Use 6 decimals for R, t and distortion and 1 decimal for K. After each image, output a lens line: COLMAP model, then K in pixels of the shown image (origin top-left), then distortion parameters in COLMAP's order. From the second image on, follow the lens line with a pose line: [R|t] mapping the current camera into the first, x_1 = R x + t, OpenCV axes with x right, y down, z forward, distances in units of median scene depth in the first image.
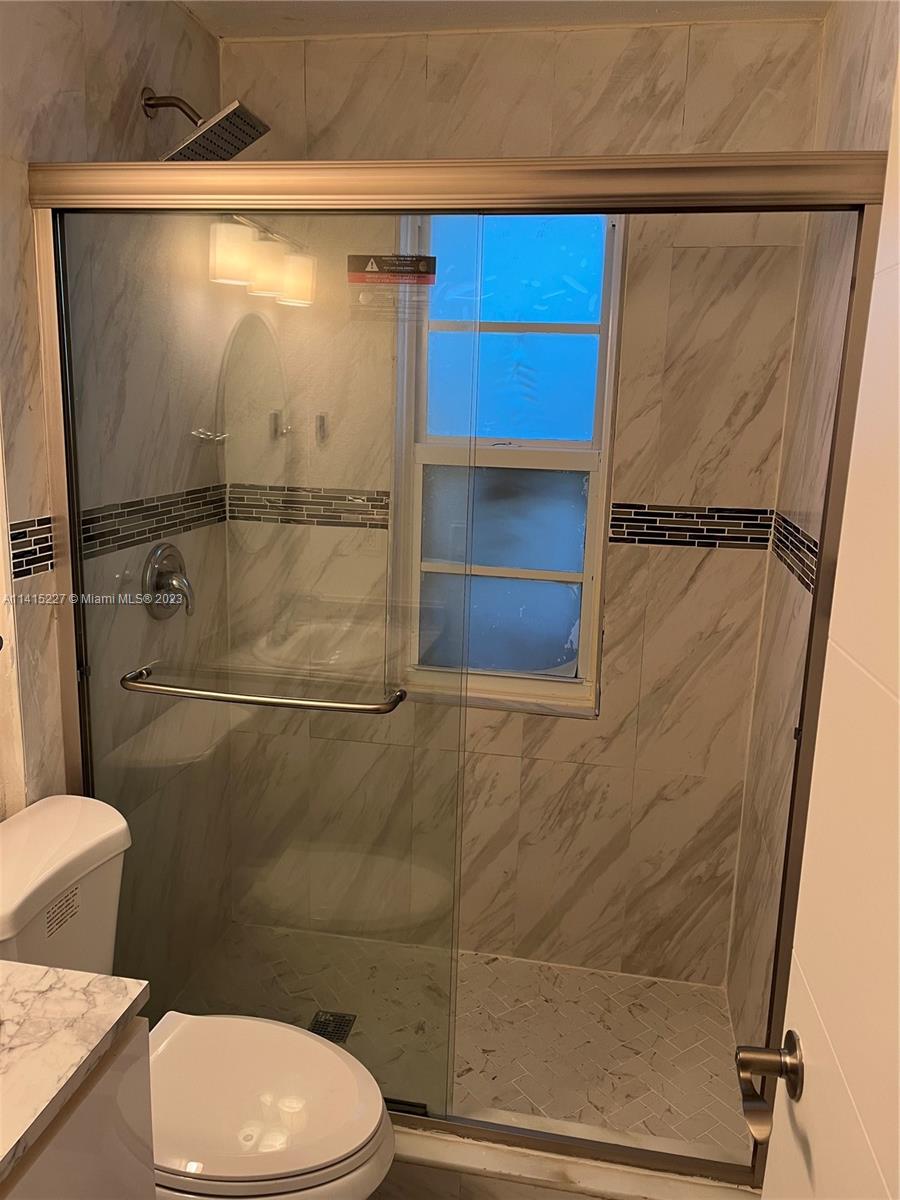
lens RADIAL K [[902.6, 0, 455.2], [0, 902.6, 601.9], [0, 0, 1]] dist [0.007879, -0.032351]
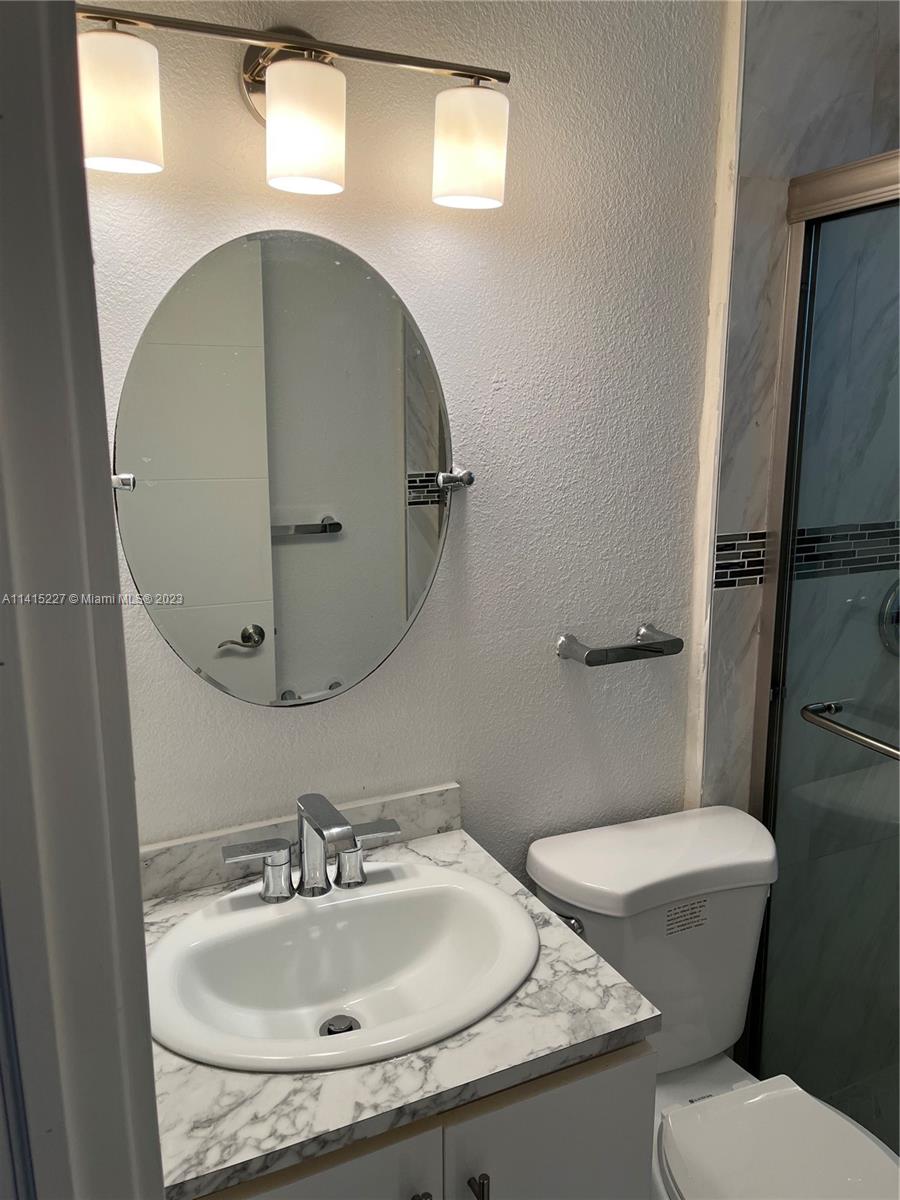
lens RADIAL K [[902.6, 0, 449.8], [0, 902.6, 598.5], [0, 0, 1]] dist [0.007879, -0.032351]
pose [[0.579944, 0.135282, -0.803346, 0.165718], [-0.152021, 0.986765, 0.056424, -0.025573], [0.800347, 0.089403, 0.592834, 0.137552]]
